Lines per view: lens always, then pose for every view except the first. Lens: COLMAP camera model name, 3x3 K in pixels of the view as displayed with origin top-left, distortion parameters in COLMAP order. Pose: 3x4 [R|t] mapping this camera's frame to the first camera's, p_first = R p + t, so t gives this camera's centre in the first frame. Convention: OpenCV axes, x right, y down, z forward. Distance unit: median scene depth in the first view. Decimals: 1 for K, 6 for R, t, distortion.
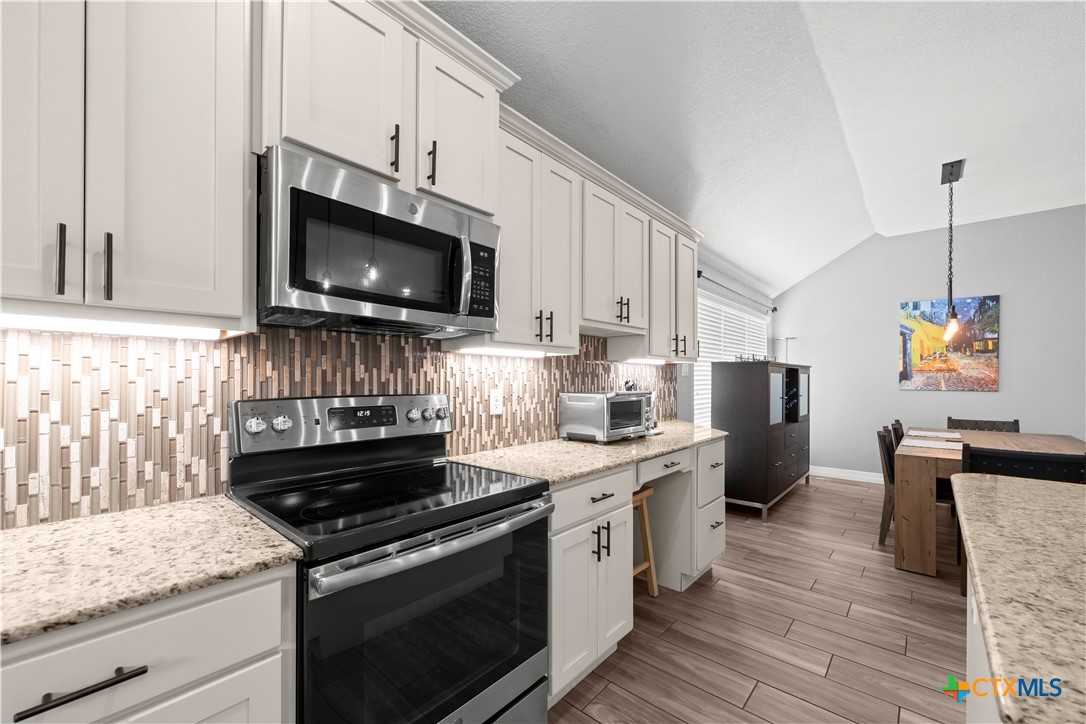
lens RADIAL K [[434.2, 0, 551.8], [0, 434.2, 376.9], [0, 0, 1]] dist [-0.000756, 0.000320]
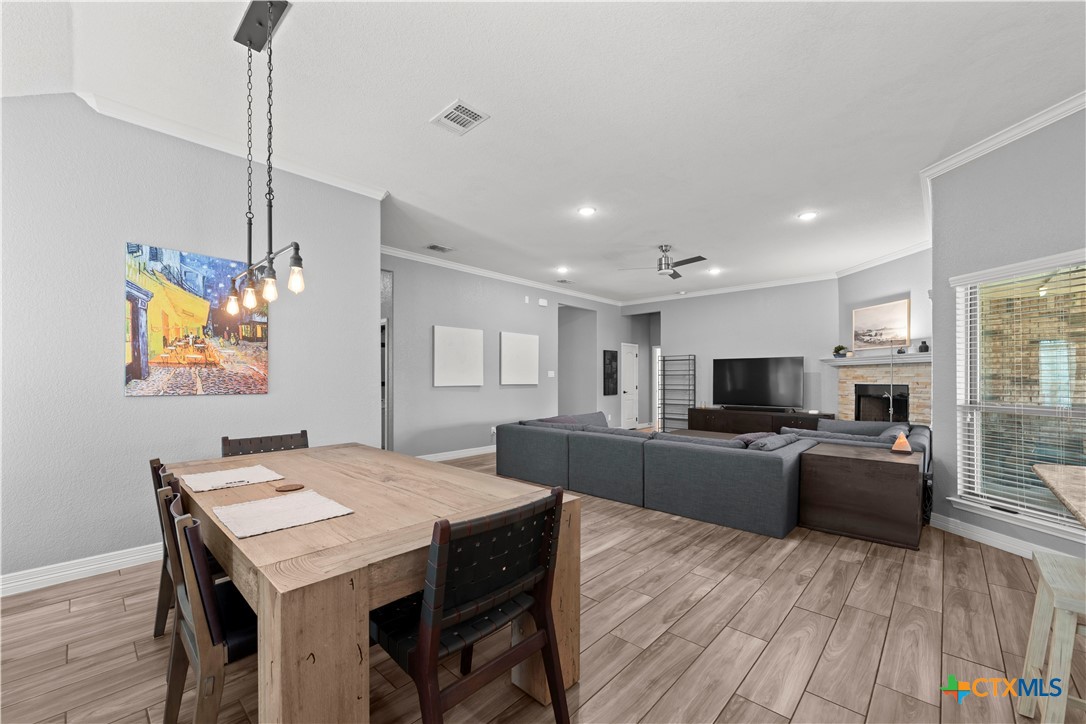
lens RADIAL K [[434.2, 0, 549.2], [0, 434.2, 380.2], [0, 0, 1]] dist [-0.000756, 0.000320]
pose [[0.025287, -0.009725, 0.999633, 0.517378], [-0.003870, 0.999944, 0.009826, 0.001874], [-0.999673, -0.004117, 0.025248, 0.895053]]
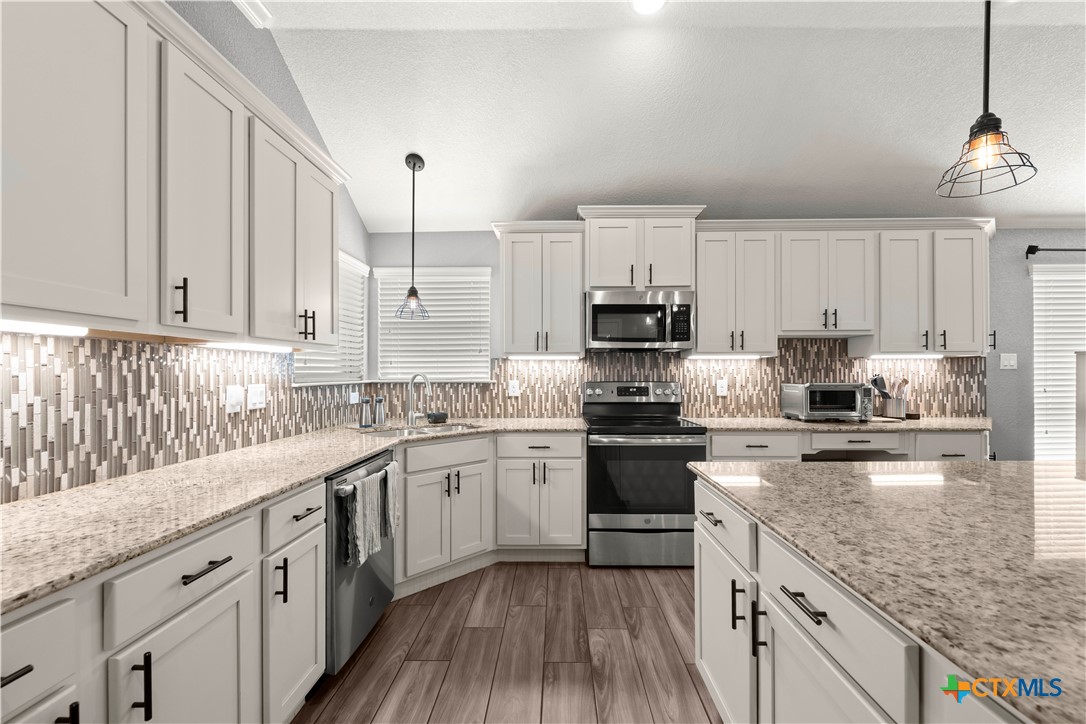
lens RADIAL K [[434.2, 0, 550.9], [0, 434.2, 370.6], [0, 0, 1]] dist [-0.000756, 0.000320]
pose [[0.644692, -0.009128, -0.764388, 0.578218], [0.006045, 0.999958, -0.006843, 0.001068], [0.764418, -0.000209, 0.644720, -0.424669]]
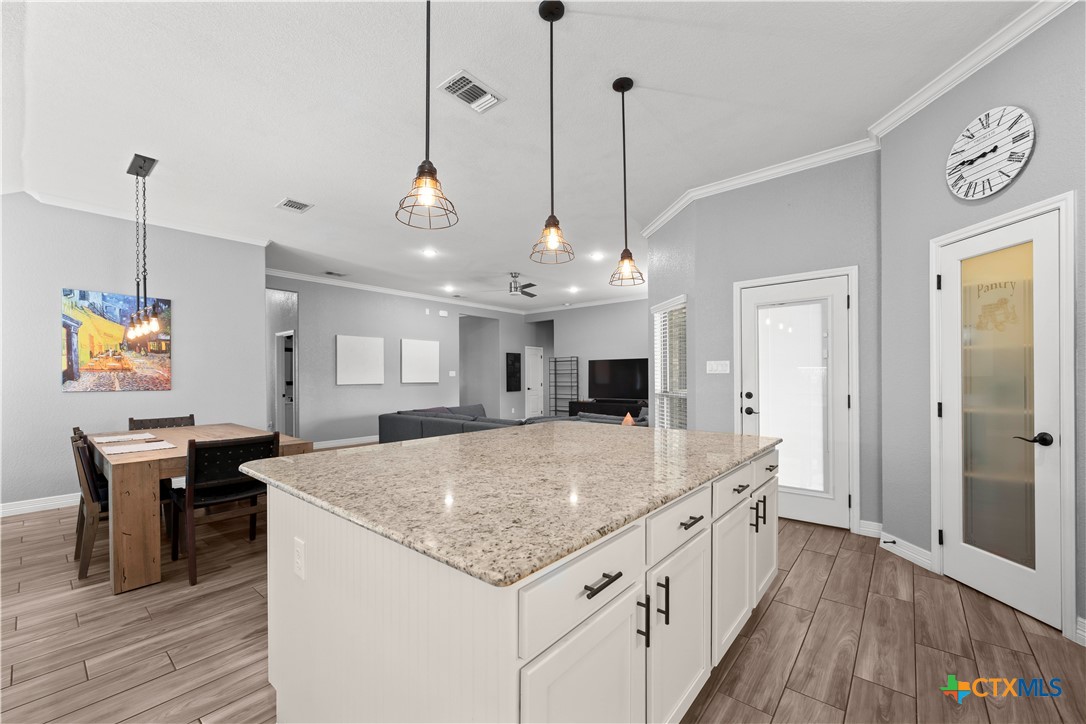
lens RADIAL K [[434.2, 0, 550.2], [0, 434.2, 378.2], [0, 0, 1]] dist [-0.000756, 0.000320]
pose [[-0.021049, -0.007912, 0.999747, -0.113693], [0.004034, 0.999960, 0.007999, 0.000027], [-0.999770, 0.004202, -0.021016, 0.157981]]
